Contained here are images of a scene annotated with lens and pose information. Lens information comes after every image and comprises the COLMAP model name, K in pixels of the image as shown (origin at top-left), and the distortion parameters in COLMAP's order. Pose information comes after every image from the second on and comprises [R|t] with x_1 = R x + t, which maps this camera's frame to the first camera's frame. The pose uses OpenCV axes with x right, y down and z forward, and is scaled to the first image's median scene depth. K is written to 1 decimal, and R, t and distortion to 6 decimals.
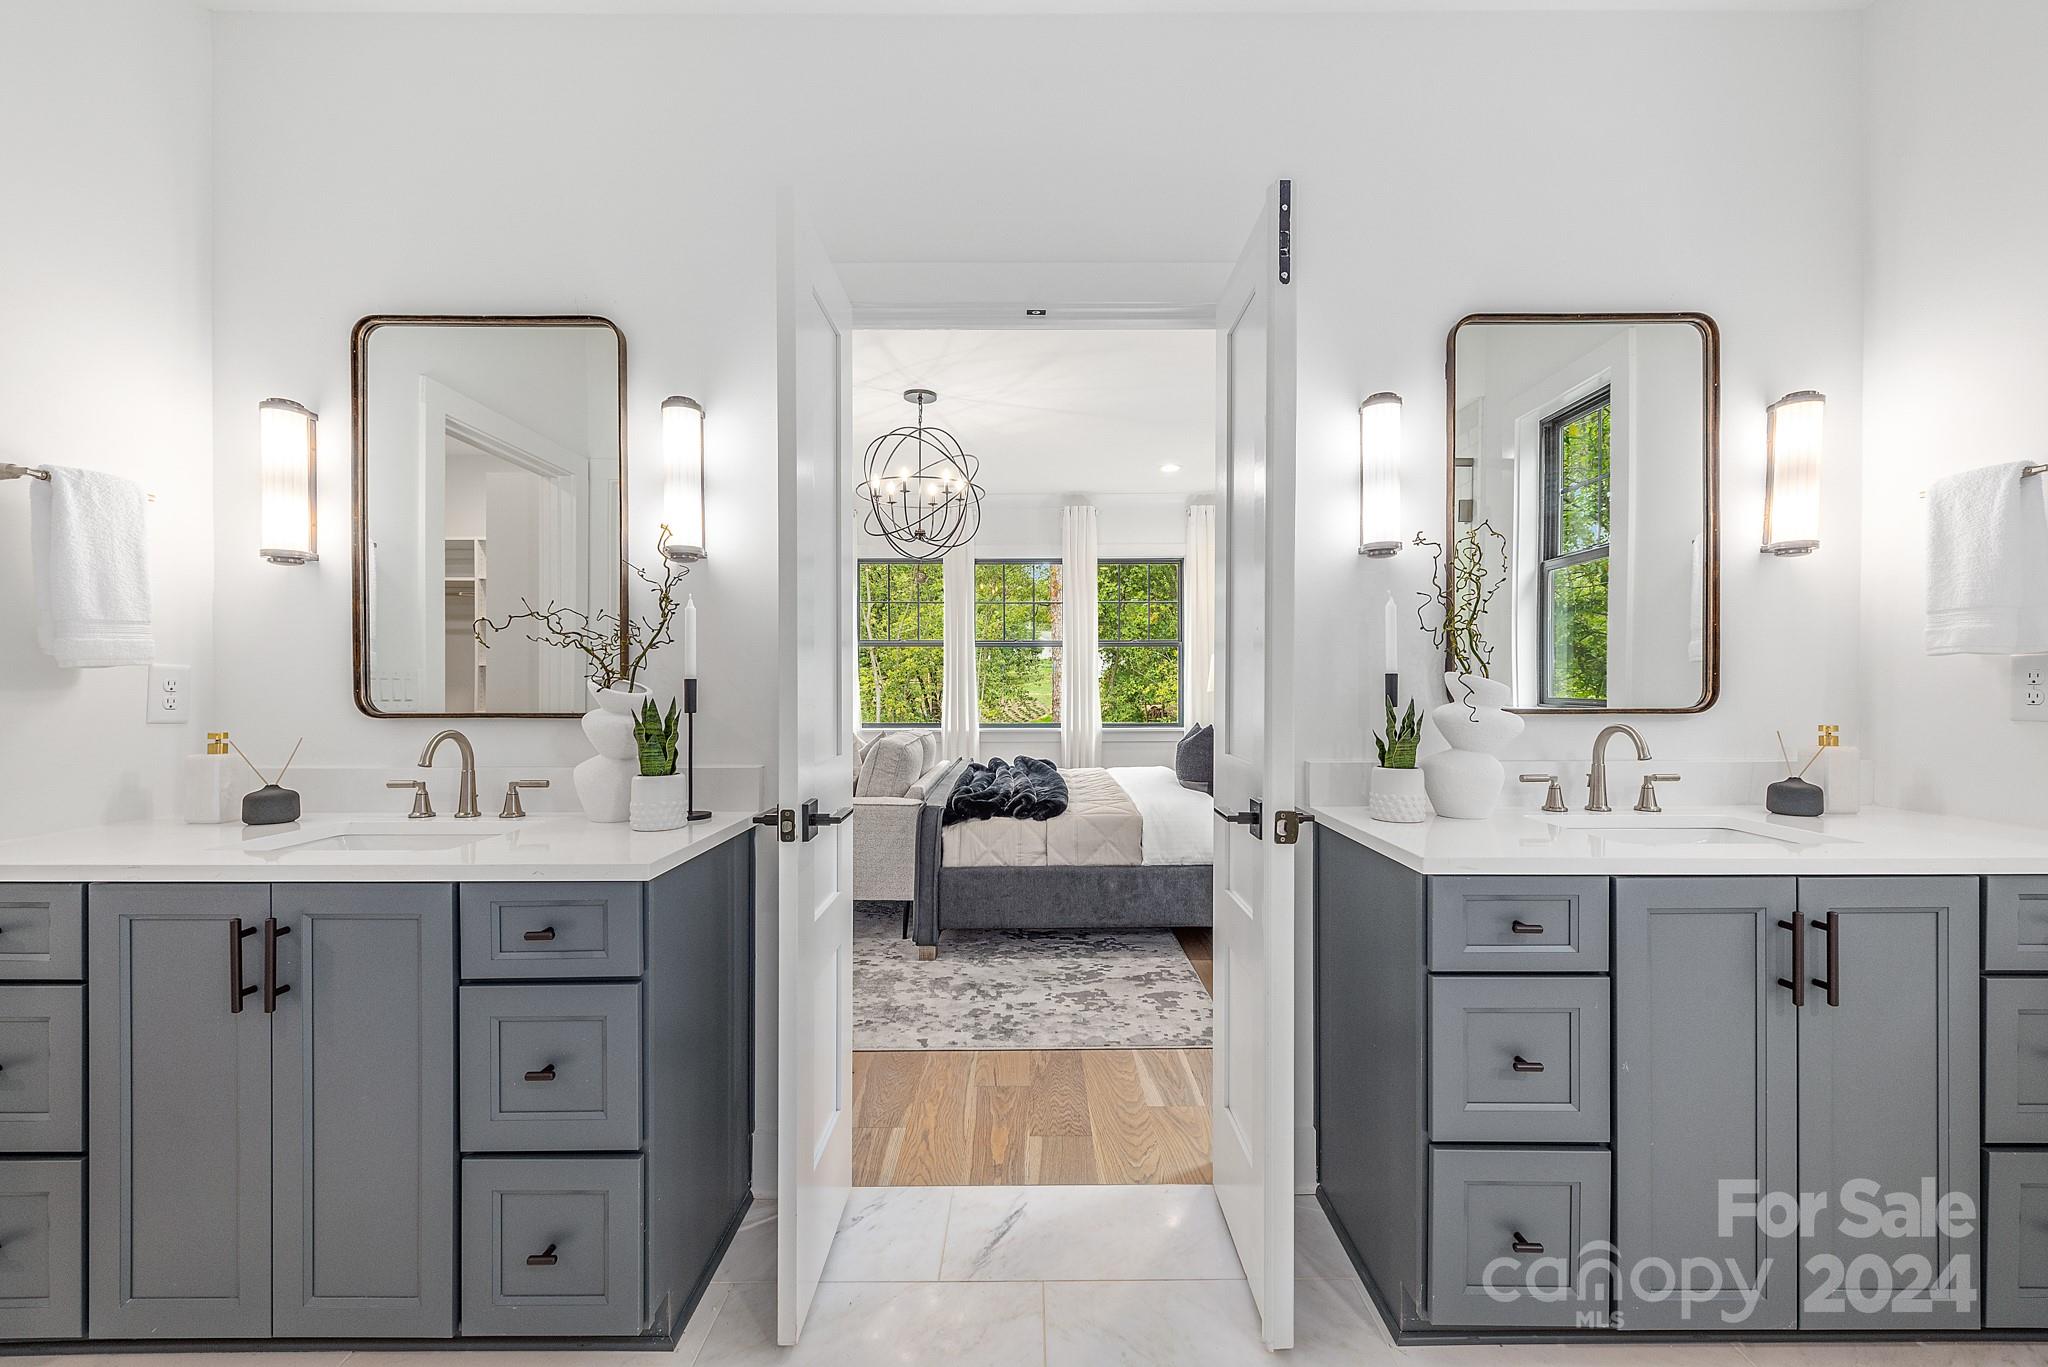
lens RADIAL K [[824.9, 0, 1028.1], [0, 824.9, 696.3], [0, 0, 1]] dist [0.000866, 0.000053]
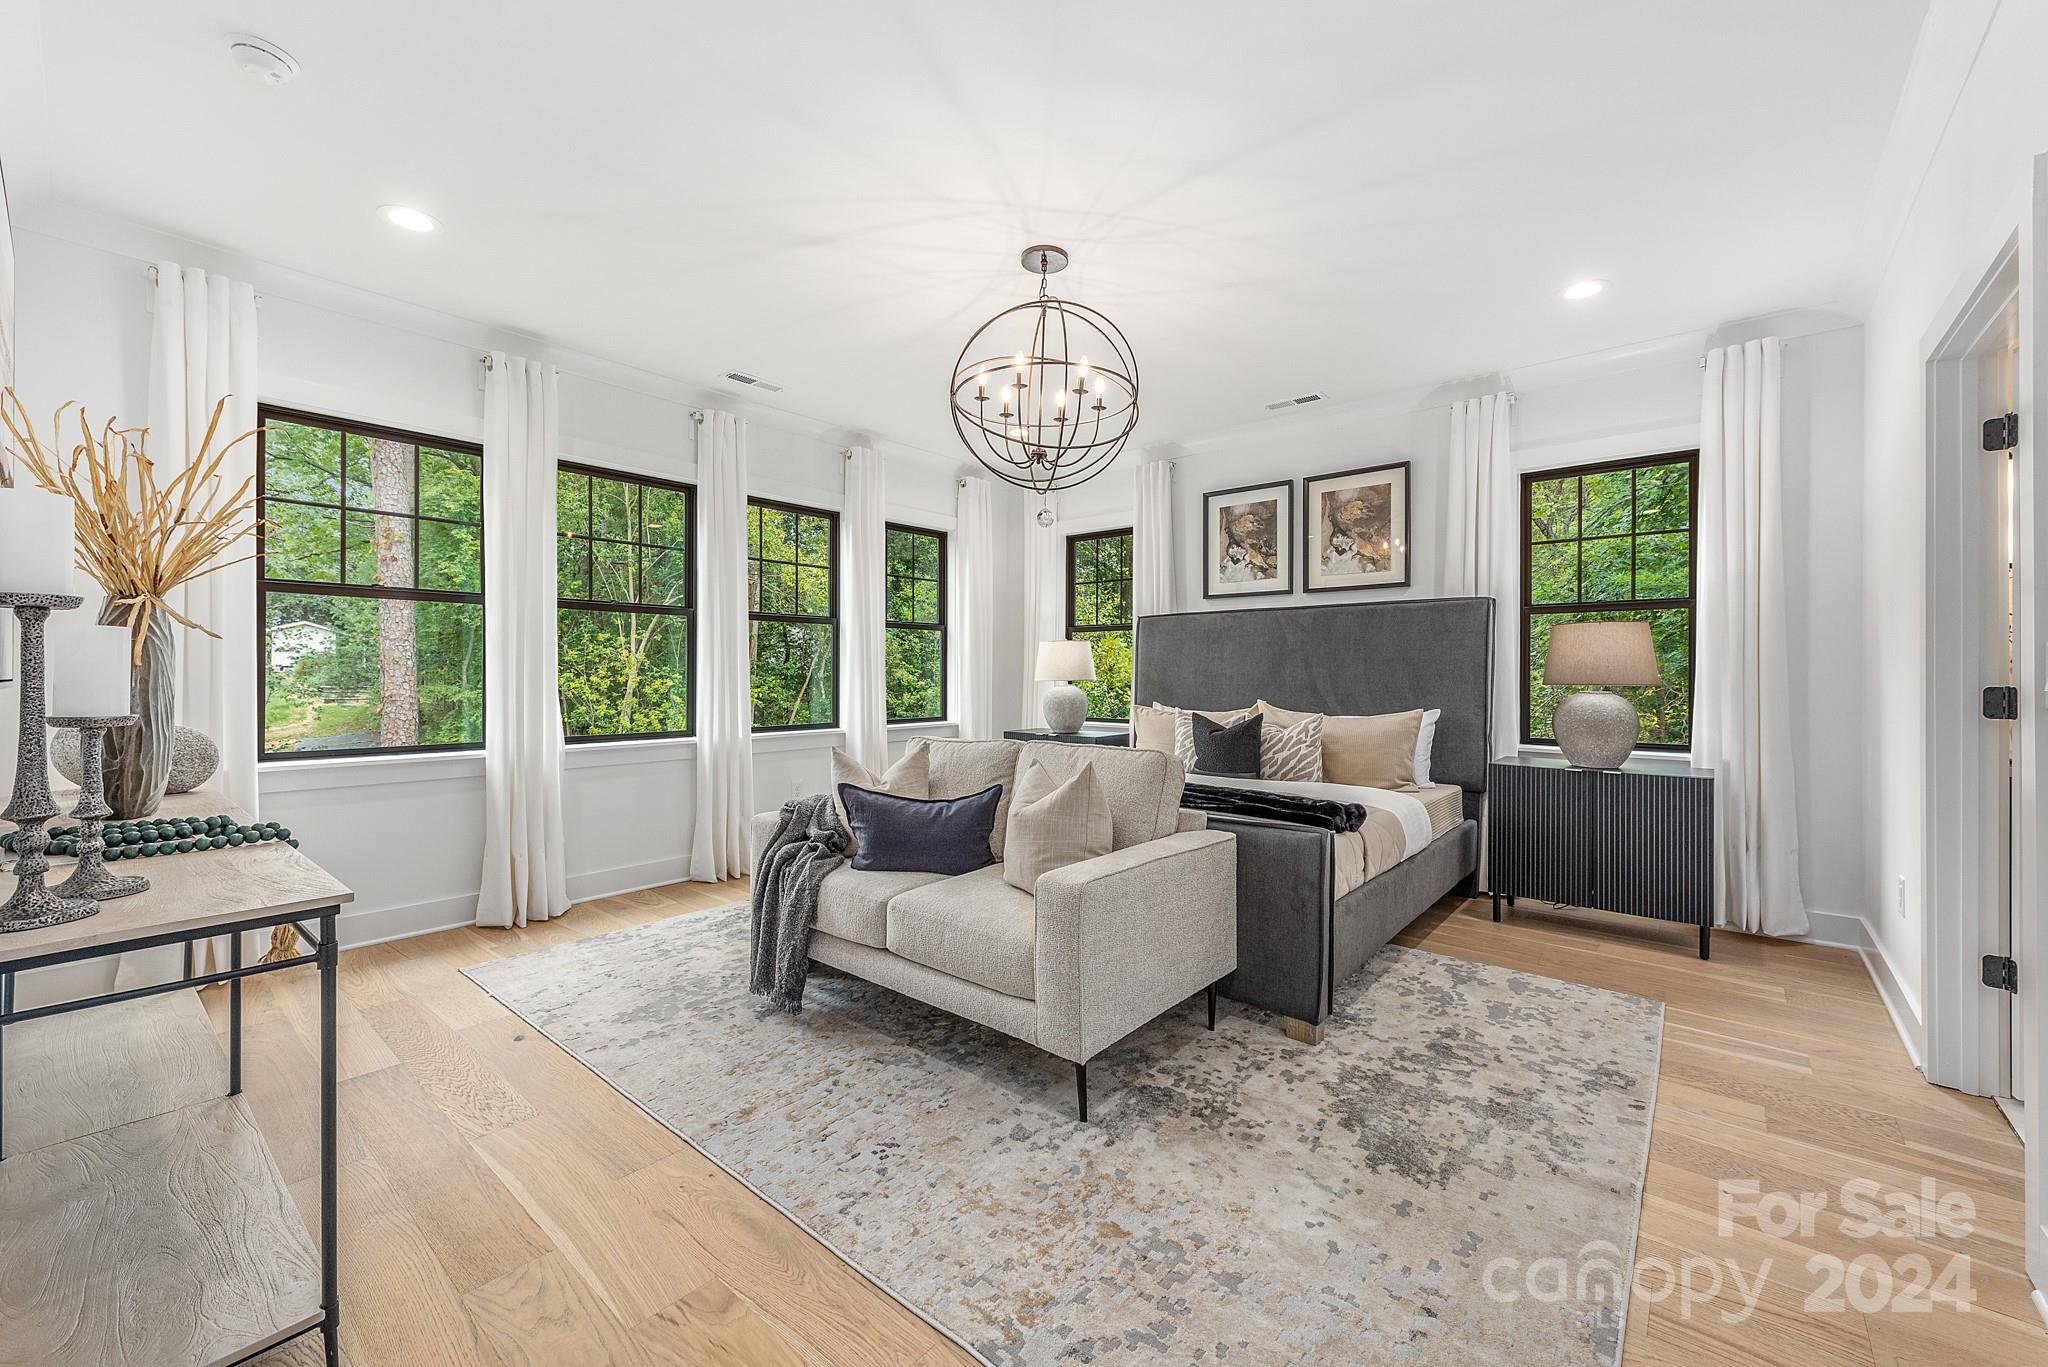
lens RADIAL K [[802.0, 0, 1029.6], [0, 802.0, 676.2], [0, 0, 1]] dist [0.005705, -0.001695]
pose [[0.636655, -0.006028, 0.771125, -0.940178], [0.002284, 0.999980, 0.005931, -0.028453], [-0.771145, -0.002015, 0.636656, 0.789016]]
